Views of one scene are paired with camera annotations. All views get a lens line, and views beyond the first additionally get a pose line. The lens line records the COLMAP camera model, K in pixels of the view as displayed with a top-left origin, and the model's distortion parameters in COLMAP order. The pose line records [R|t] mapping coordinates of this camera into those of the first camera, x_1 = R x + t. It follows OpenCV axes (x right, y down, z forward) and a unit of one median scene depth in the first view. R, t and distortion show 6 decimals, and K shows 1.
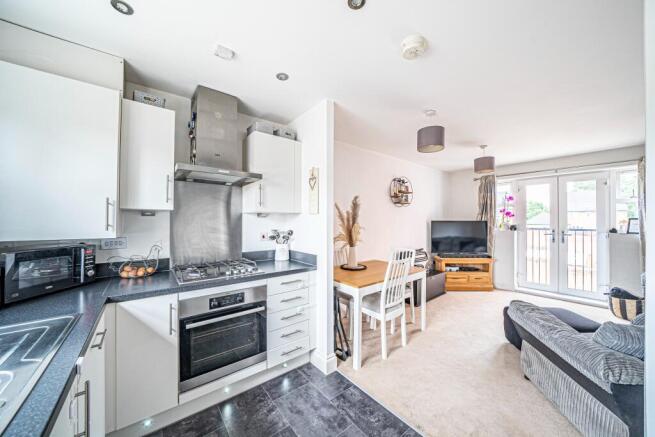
lens RADIAL K [[232.9, 0, 324.2], [0, 232.9, 217.6], [0, 0, 1]] dist [-0.024019, 0.002013]
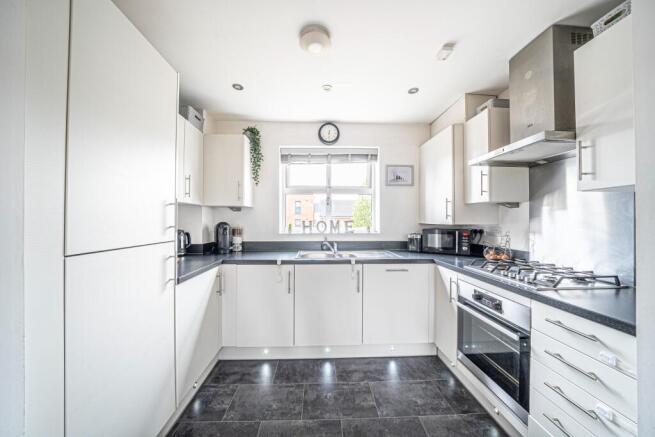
lens RADIAL K [[232.9, 0, 326.8], [0, 232.9, 218.5], [0, 0, 1]] dist [-0.024019, 0.002013]
pose [[-0.596147, -0.009851, -0.802815, 0.626905], [0.008414, 0.999793, -0.018516, 0.059086], [0.802831, -0.017793, -0.595941, 1.020135]]
